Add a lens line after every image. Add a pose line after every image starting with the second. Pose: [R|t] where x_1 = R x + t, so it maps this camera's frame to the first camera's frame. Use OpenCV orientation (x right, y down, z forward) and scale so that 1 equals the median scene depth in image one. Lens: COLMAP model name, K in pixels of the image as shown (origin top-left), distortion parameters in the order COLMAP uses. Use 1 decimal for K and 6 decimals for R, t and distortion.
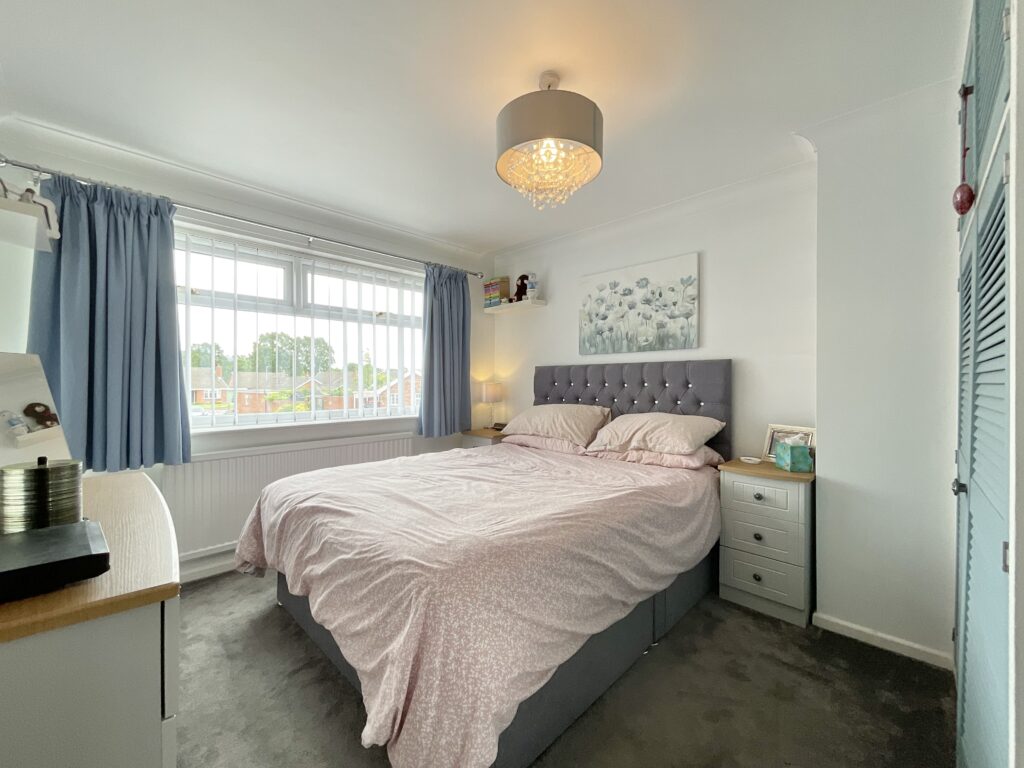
lens RADIAL K [[409.1, 0, 514.4], [0, 409.1, 381.2], [0, 0, 1]] dist [-0.000097, -0.000043]
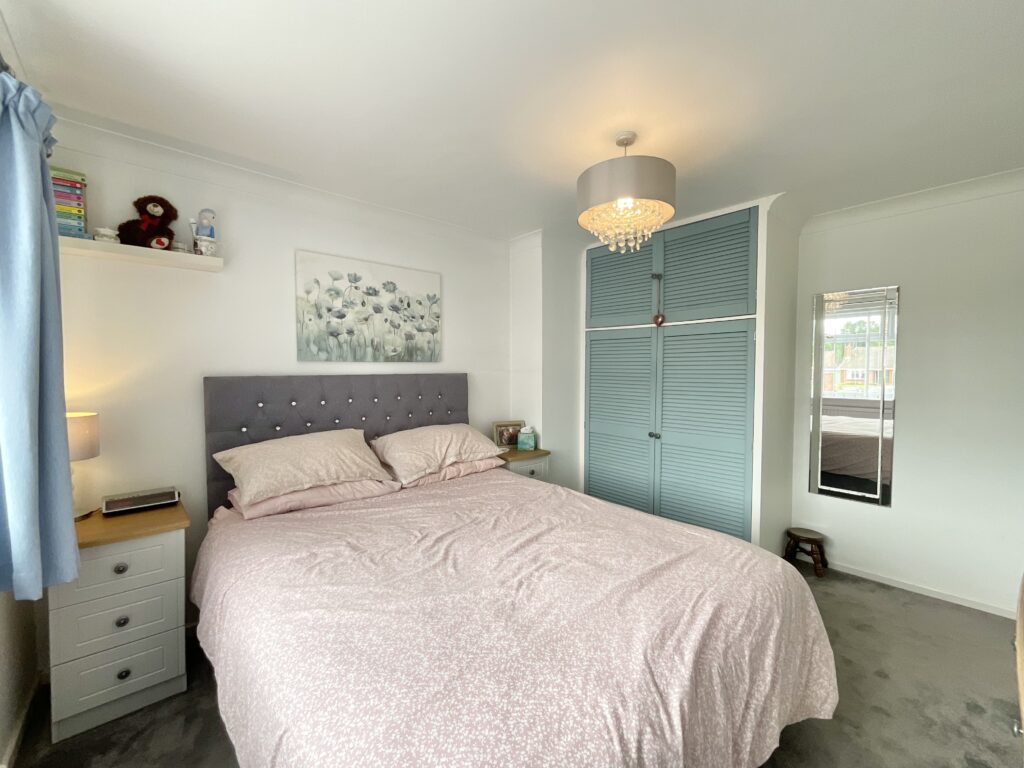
lens RADIAL K [[409.1, 0, 514.4], [0, 409.1, 381.2], [0, 0, 1]] dist [-0.000097, -0.000043]
pose [[0.085794, -0.026744, 0.995954, -0.576006], [0.001553, 0.999642, 0.026709, -0.054010], [-0.996312, -0.000745, 0.085805, 0.646162]]
